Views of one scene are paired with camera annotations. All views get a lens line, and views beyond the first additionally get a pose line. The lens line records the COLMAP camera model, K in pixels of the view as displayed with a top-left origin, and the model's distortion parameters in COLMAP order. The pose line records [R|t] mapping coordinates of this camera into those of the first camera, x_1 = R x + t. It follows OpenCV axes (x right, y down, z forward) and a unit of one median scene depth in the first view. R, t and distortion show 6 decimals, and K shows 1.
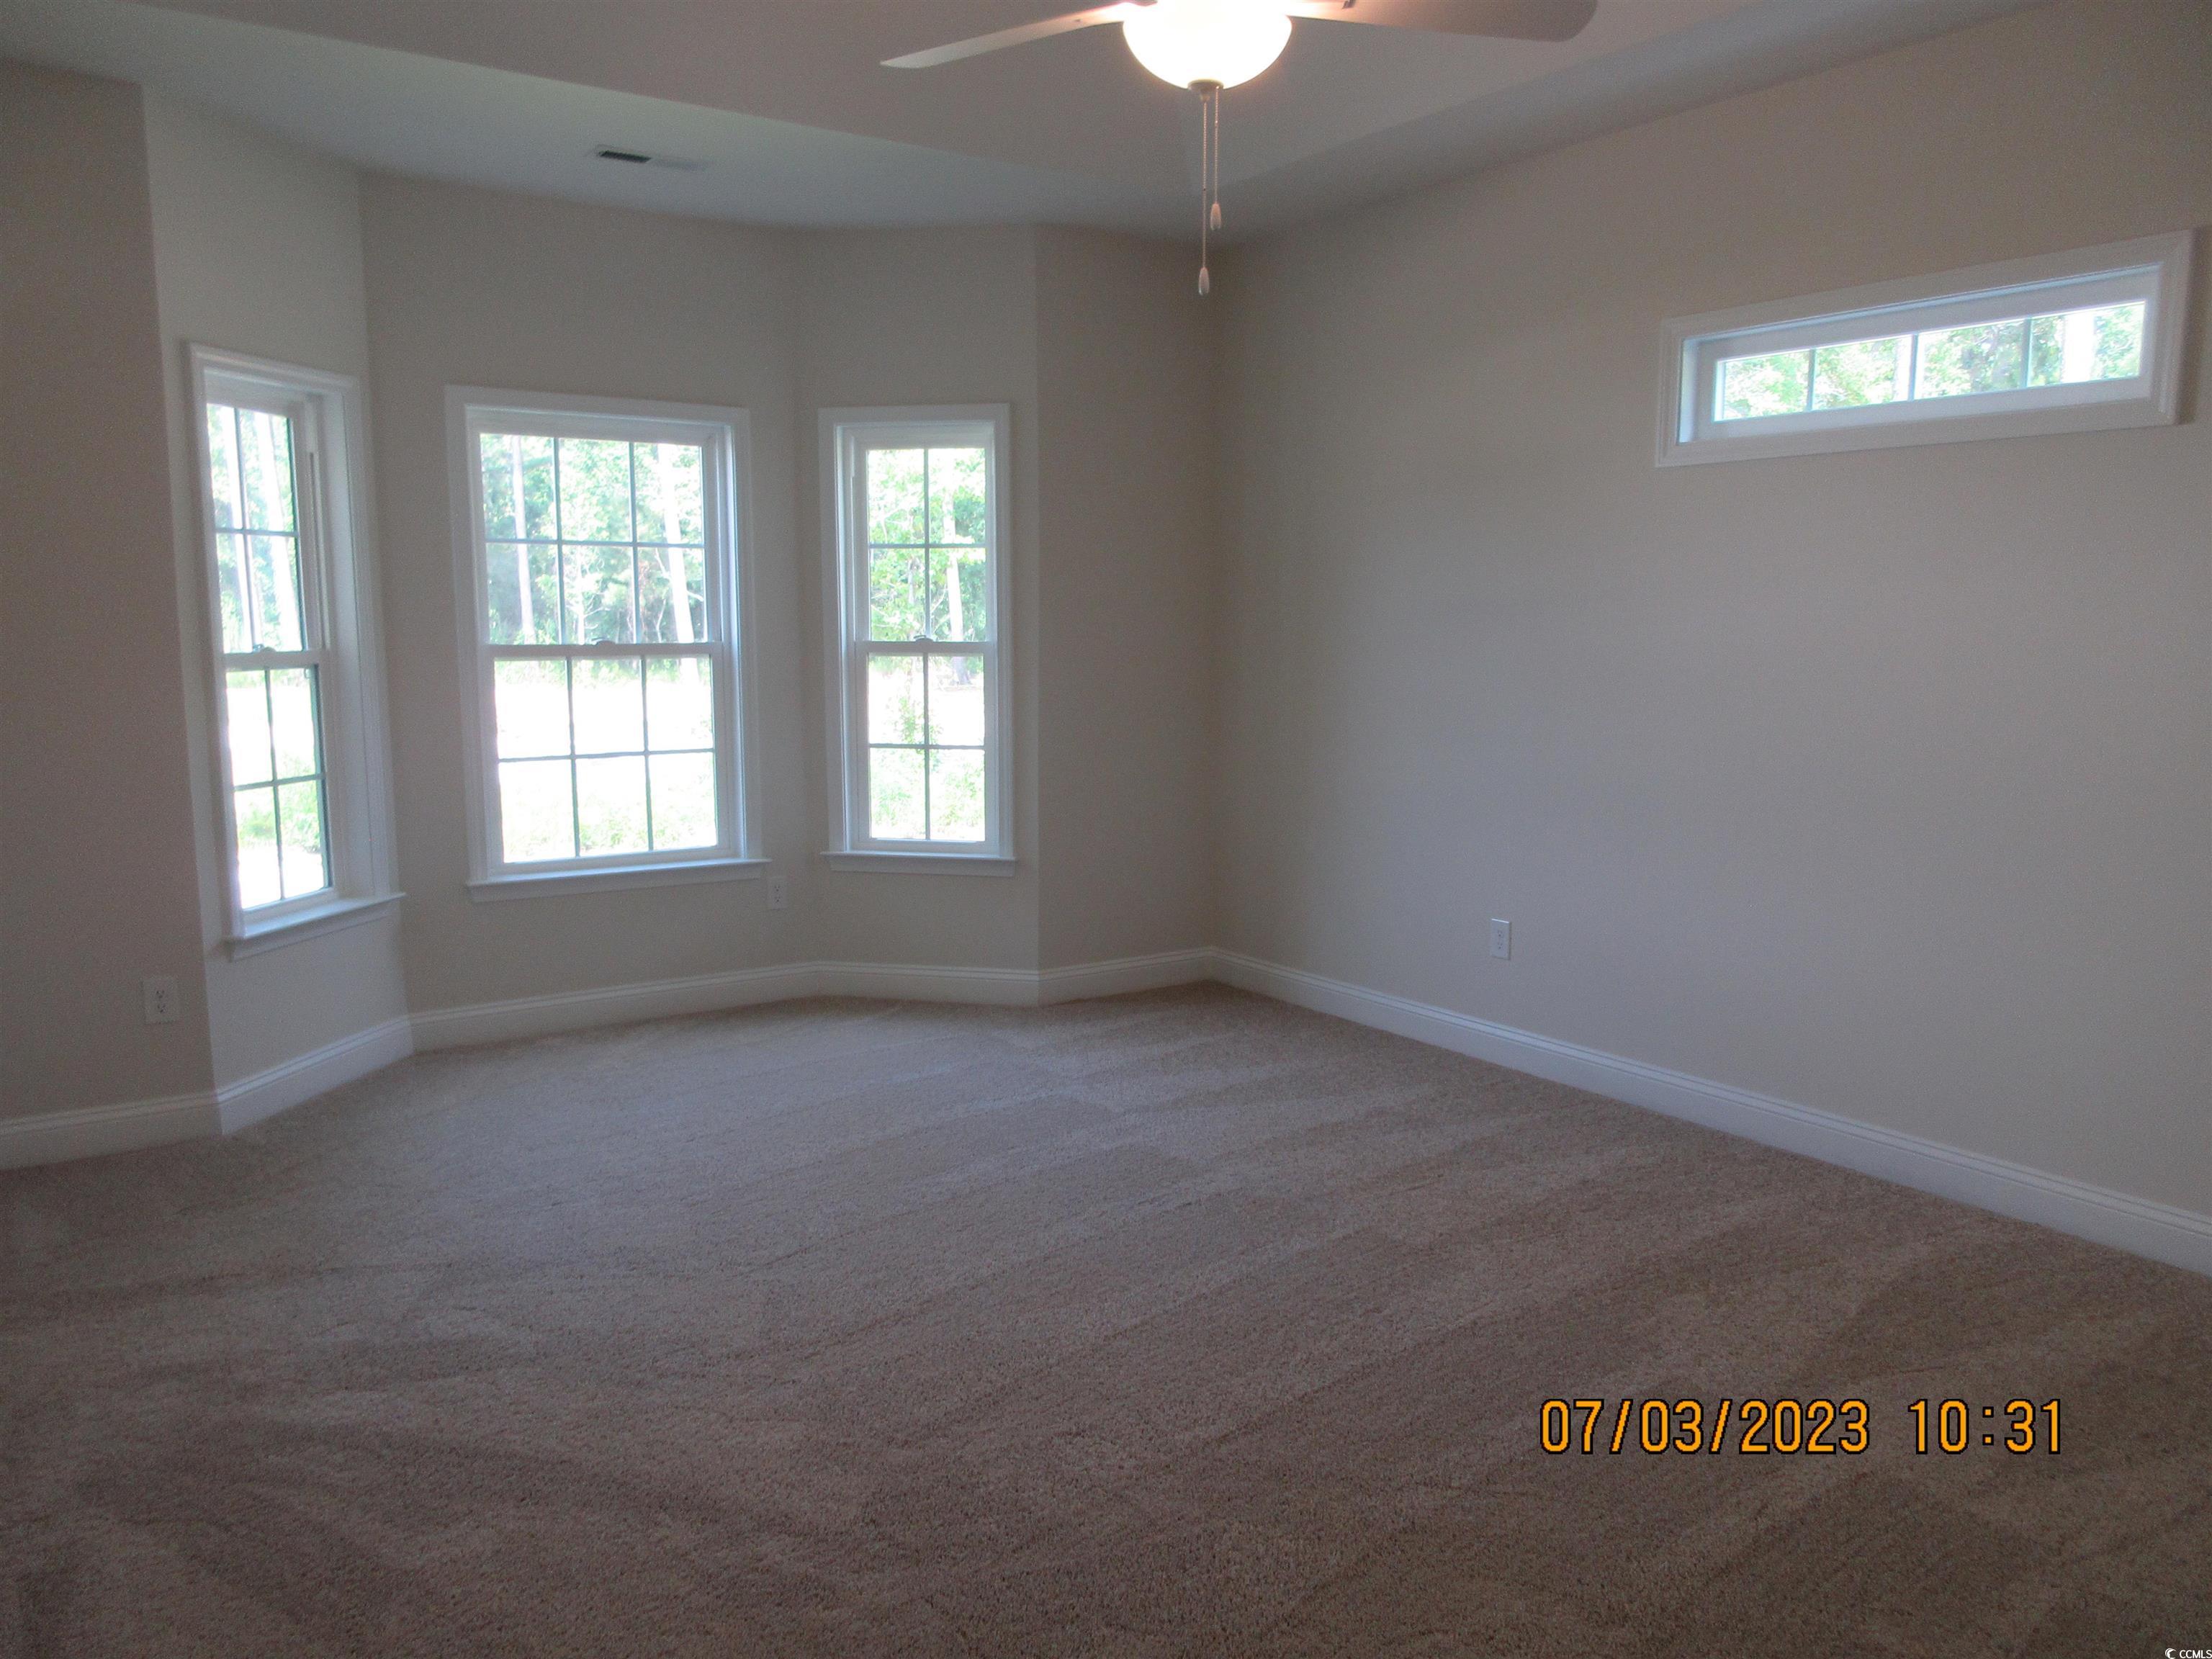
lens RADIAL K [[1637.7, 0, 1093.5], [0, 1637.7, 865.7], [0, 0, 1]] dist [-0.004184, -0.007810]
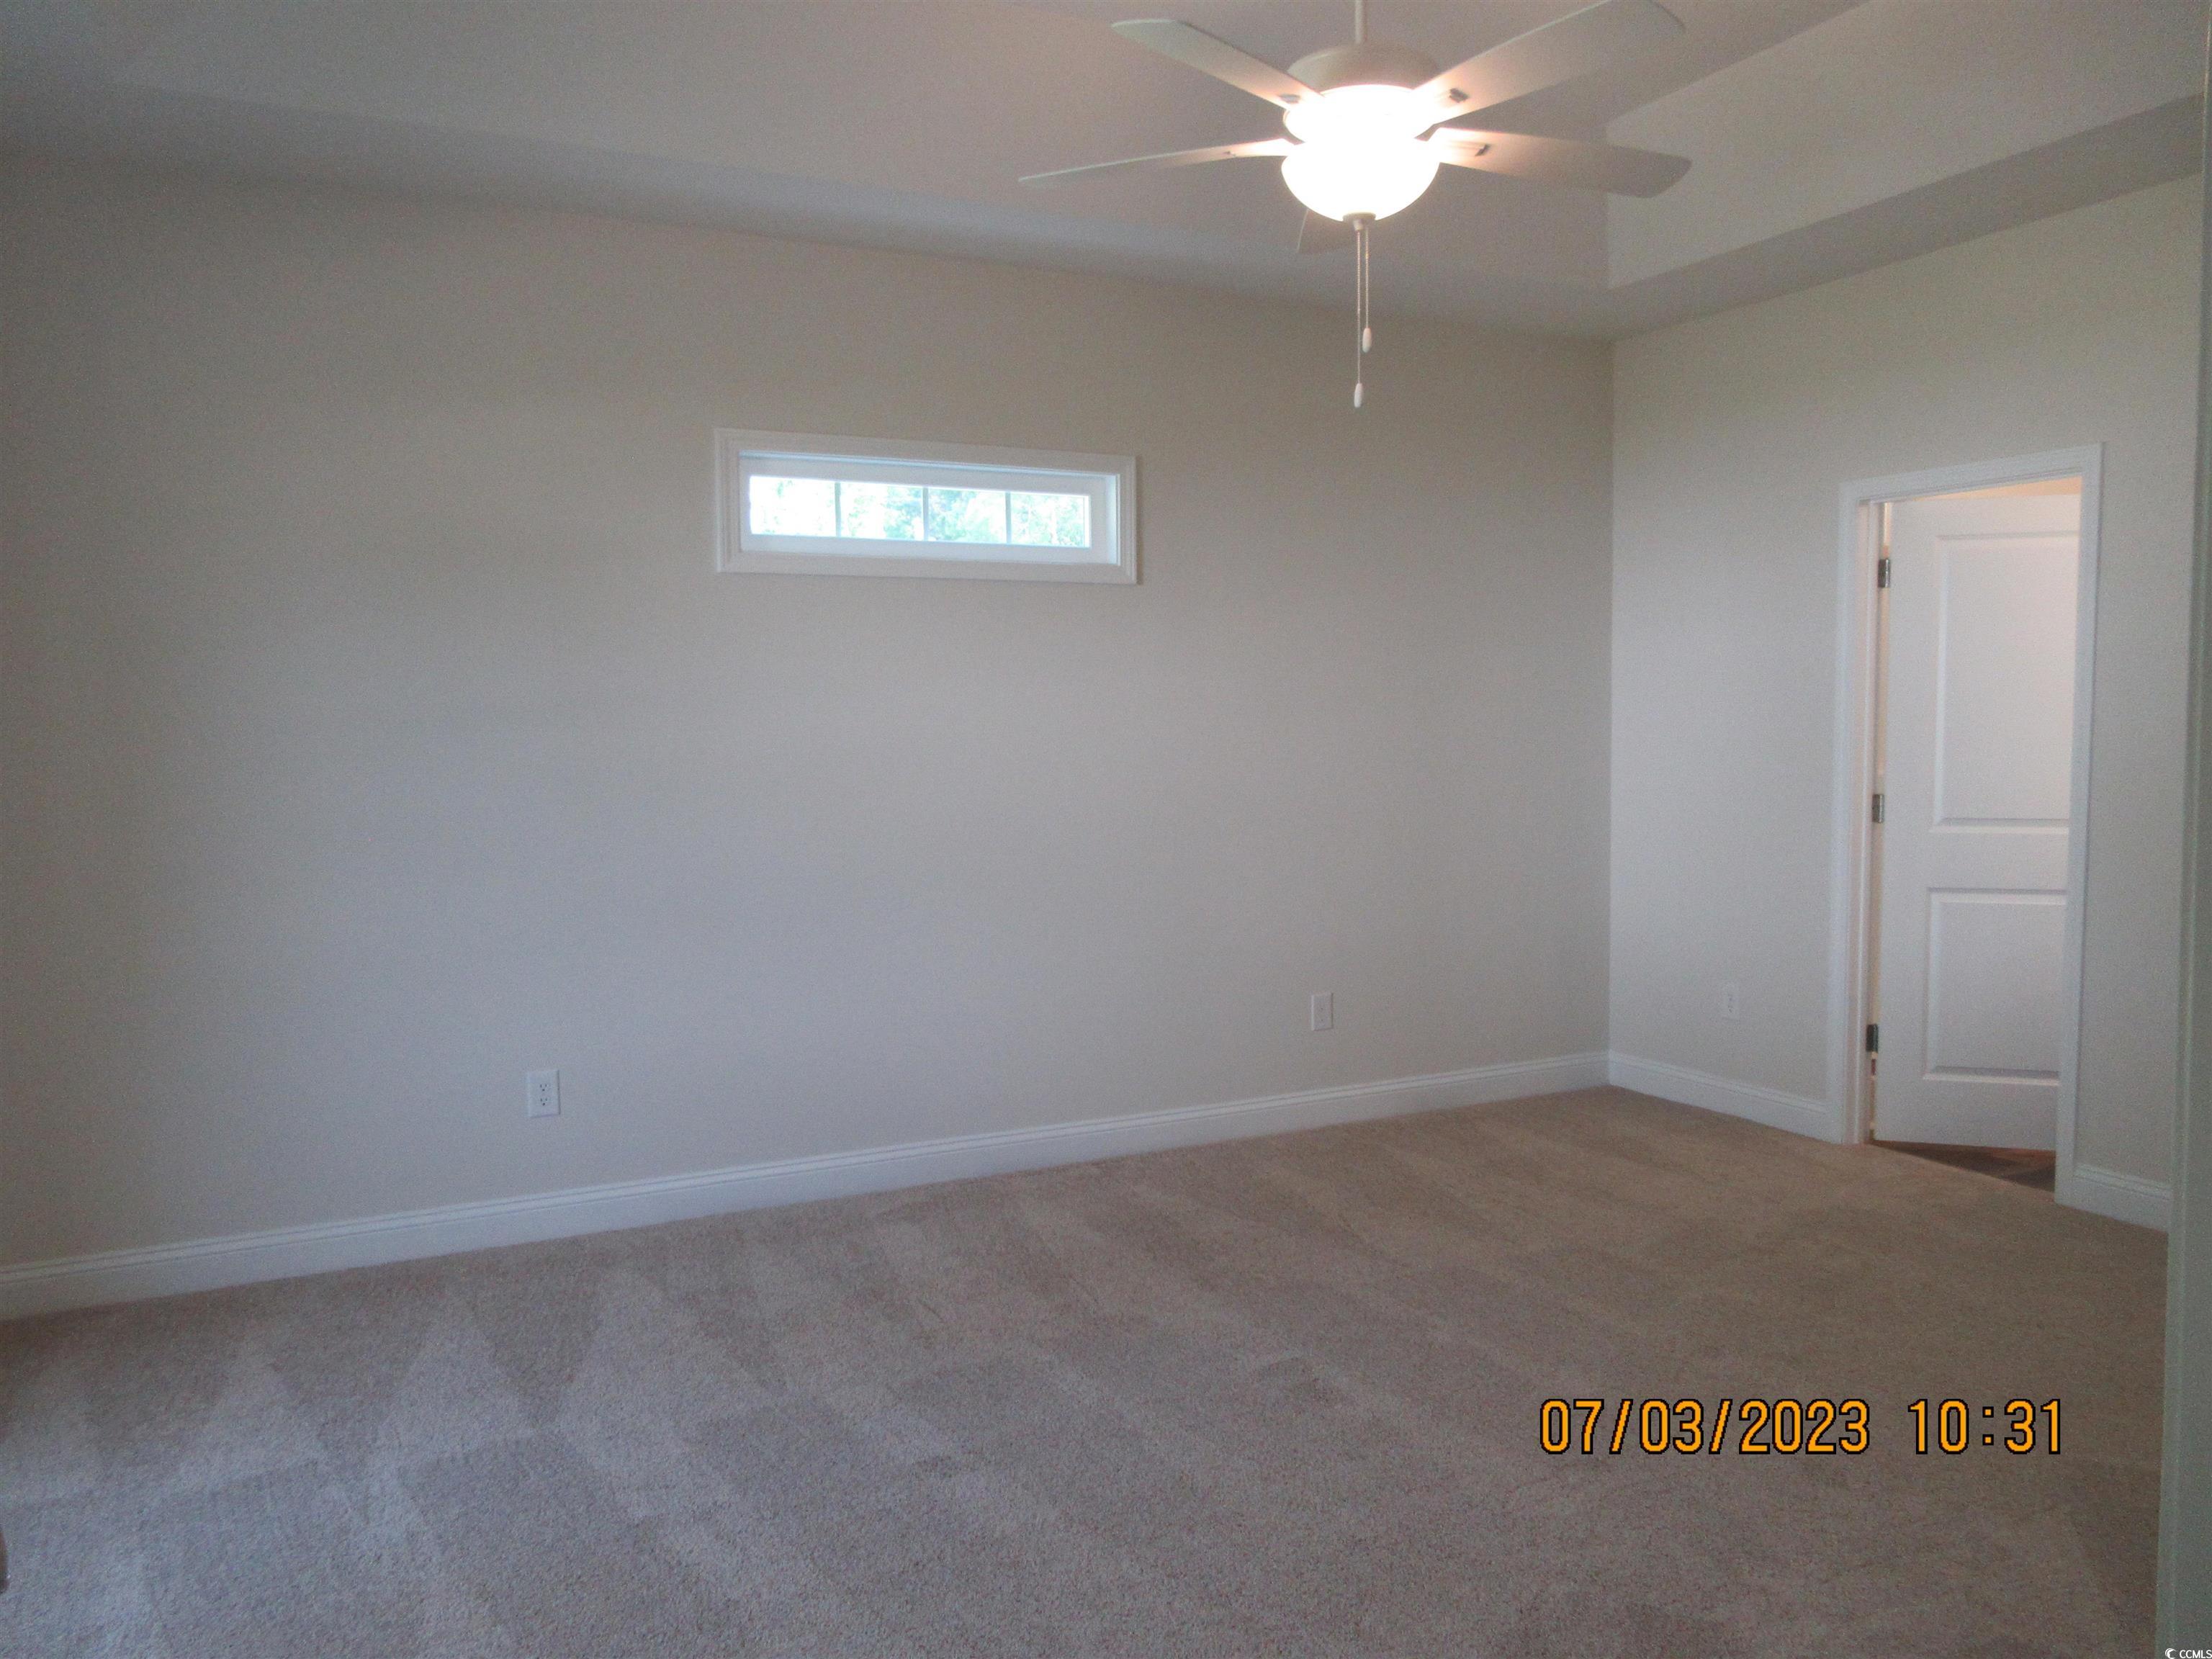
lens RADIAL K [[1637.7, 0, 1104.8], [0, 1637.7, 820.9], [0, 0, 1]] dist [-0.004184, -0.007810]
pose [[0.114420, -0.056670, 0.991815, -0.674324], [0.166308, 0.985375, 0.037116, -0.094579], [-0.979413, 0.160700, 0.122171, 0.706962]]
